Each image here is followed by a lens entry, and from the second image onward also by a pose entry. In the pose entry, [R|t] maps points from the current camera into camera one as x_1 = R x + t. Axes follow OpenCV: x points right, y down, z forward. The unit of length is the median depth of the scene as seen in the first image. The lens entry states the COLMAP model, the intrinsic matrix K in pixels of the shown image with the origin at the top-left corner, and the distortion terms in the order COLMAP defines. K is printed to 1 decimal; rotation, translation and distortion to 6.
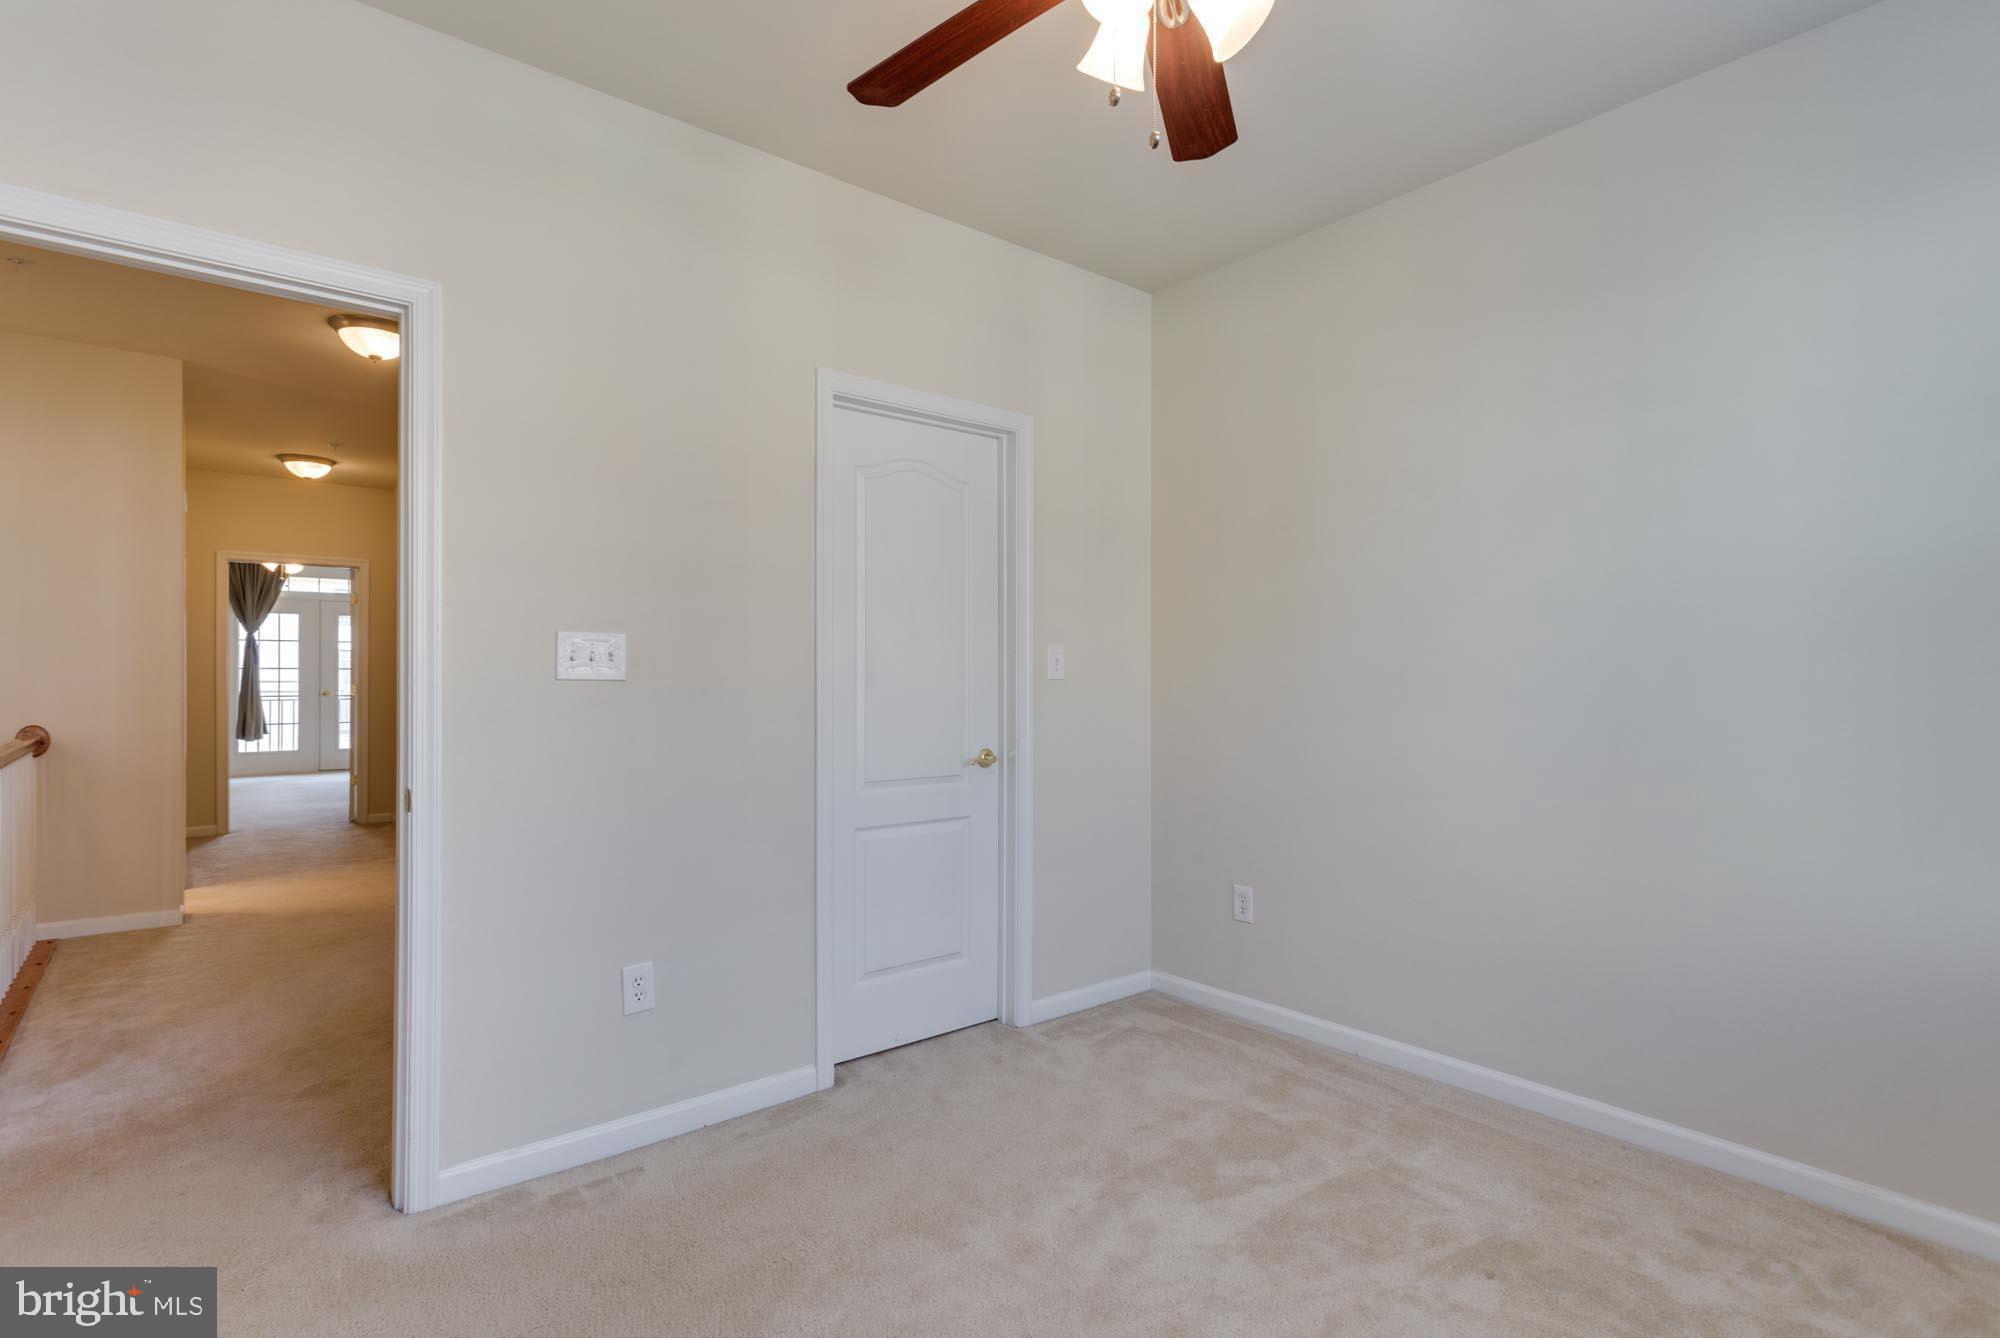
lens RADIAL K [[953.9, 0, 1005.7], [0, 953.9, 680.3], [0, 0, 1]] dist [0.006697, -0.000207]
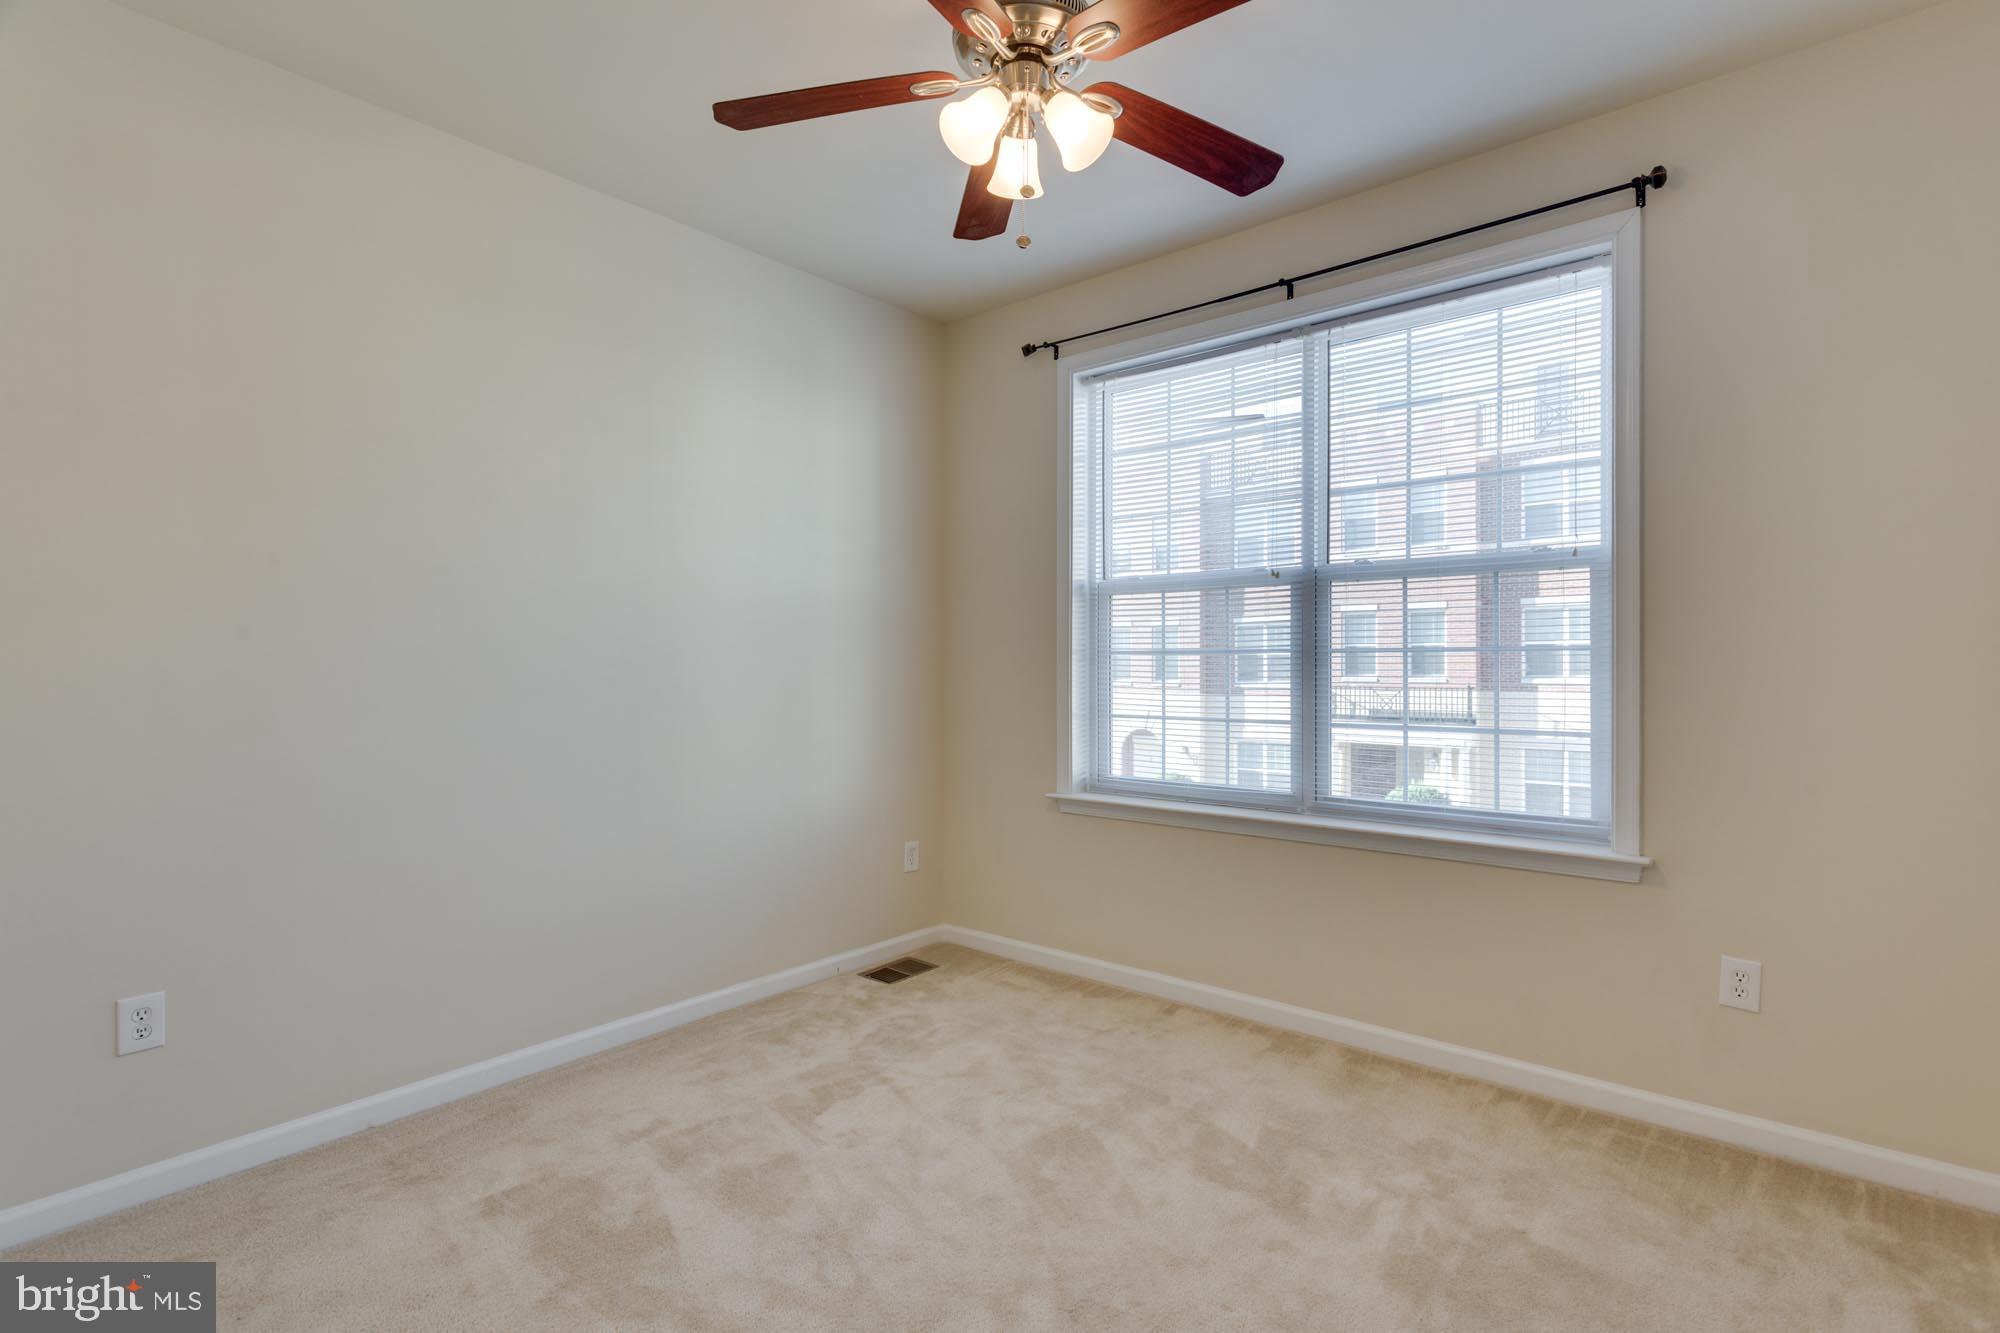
lens RADIAL K [[953.9, 0, 1000.6], [0, 953.9, 661.9], [0, 0, 1]] dist [0.006697, -0.000207]
pose [[-0.173382, 0.004768, 0.984843, -1.174818], [0.002182, 0.999988, -0.004458, -0.005025], [-0.984852, 0.001376, -0.173390, 1.337036]]
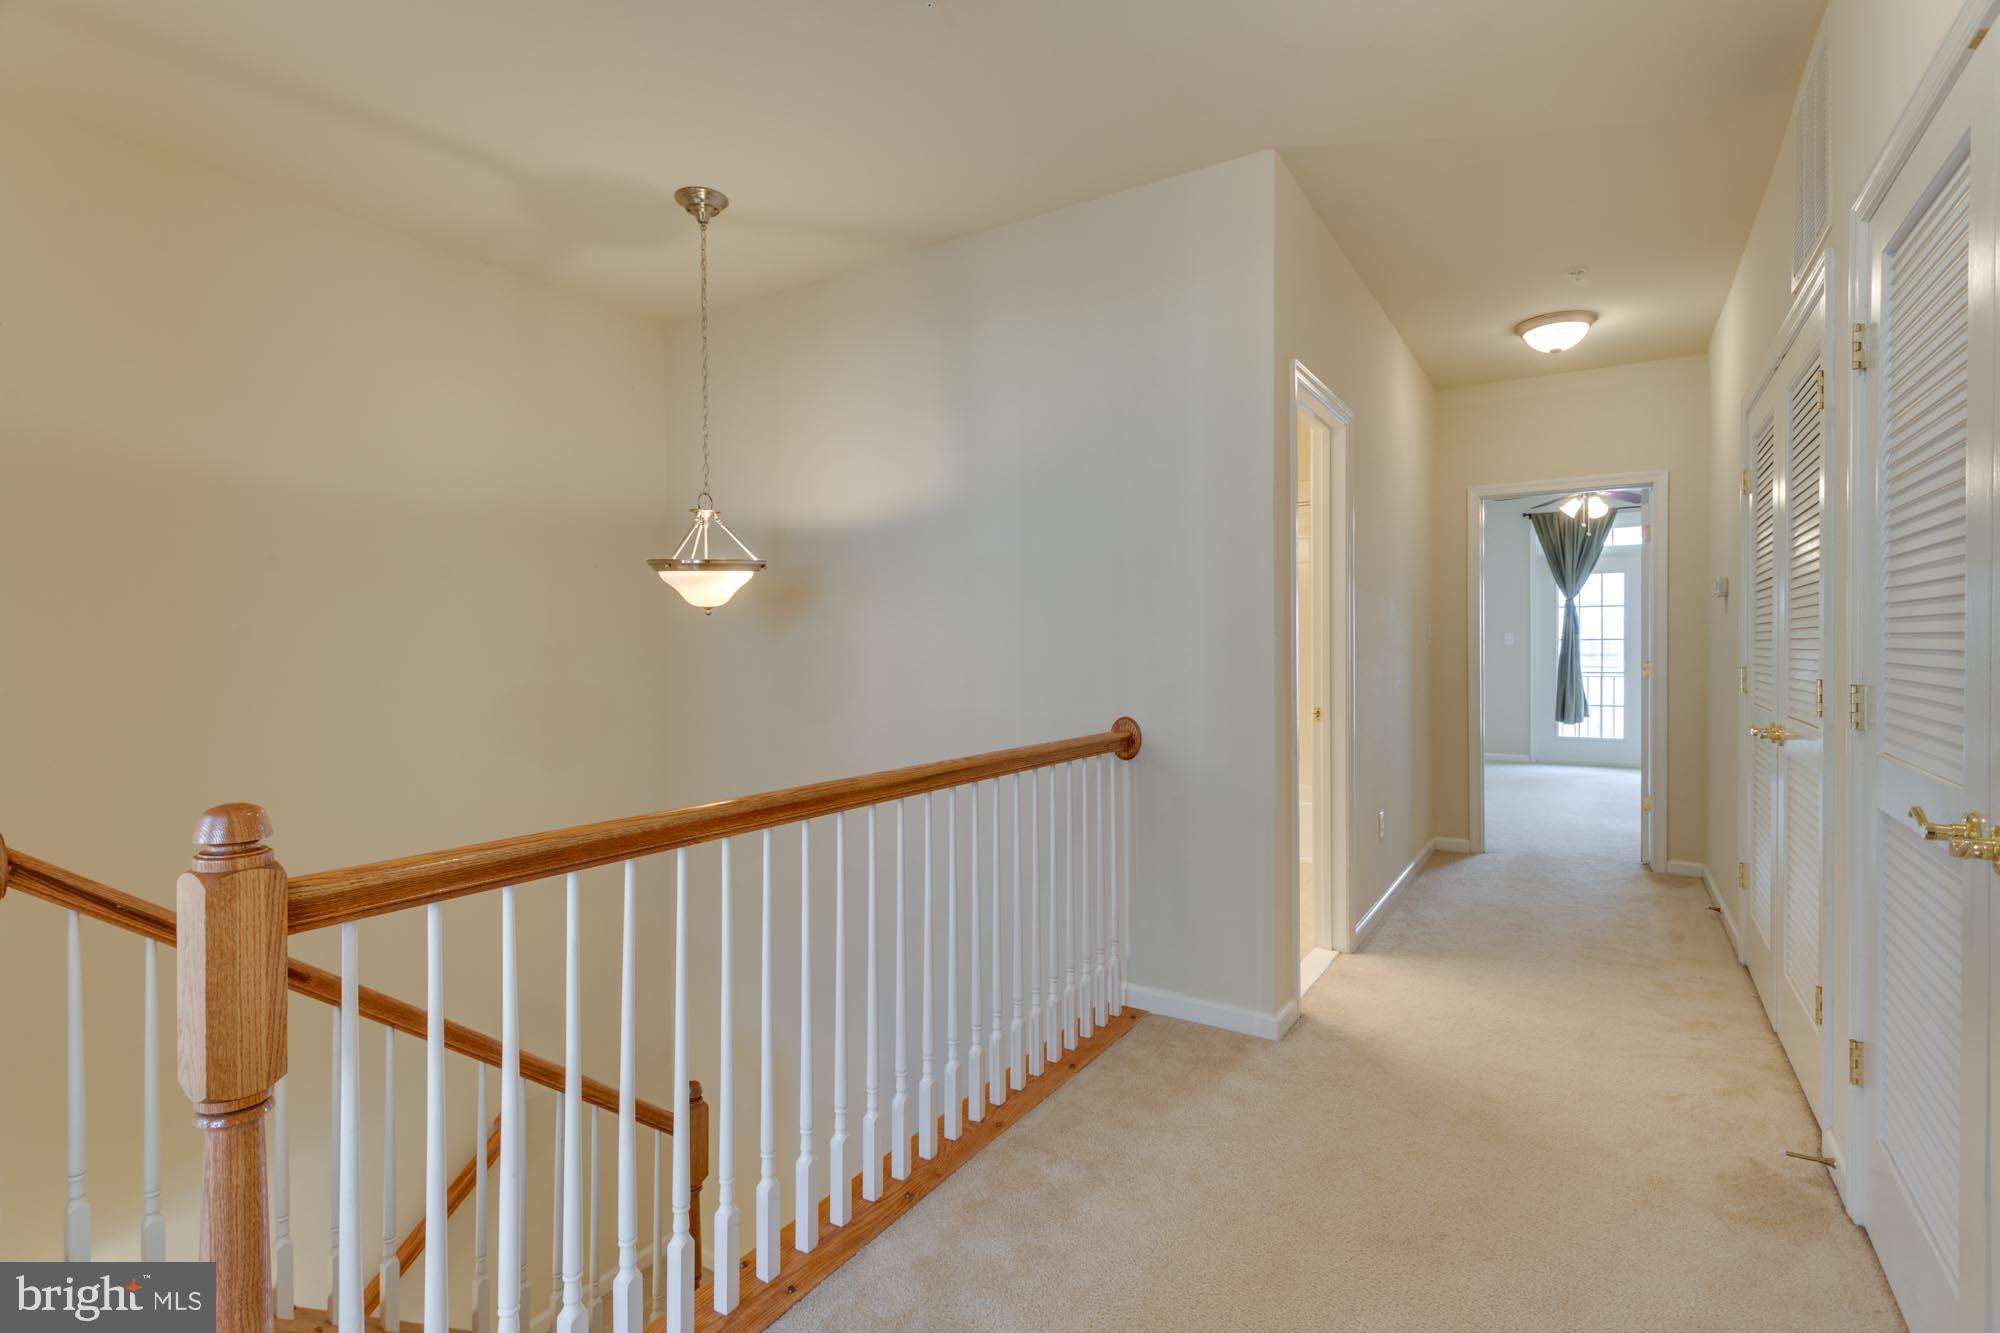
lens RADIAL K [[953.9, 0, 1002.0], [0, 953.9, 652.7], [0, 0, 1]] dist [0.006697, -0.000207]
pose [[0.303015, 0.005223, -0.952971, -0.123664], [-0.004369, 0.999982, 0.004091, -0.002193], [0.952976, 0.002924, 0.303032, 0.252265]]
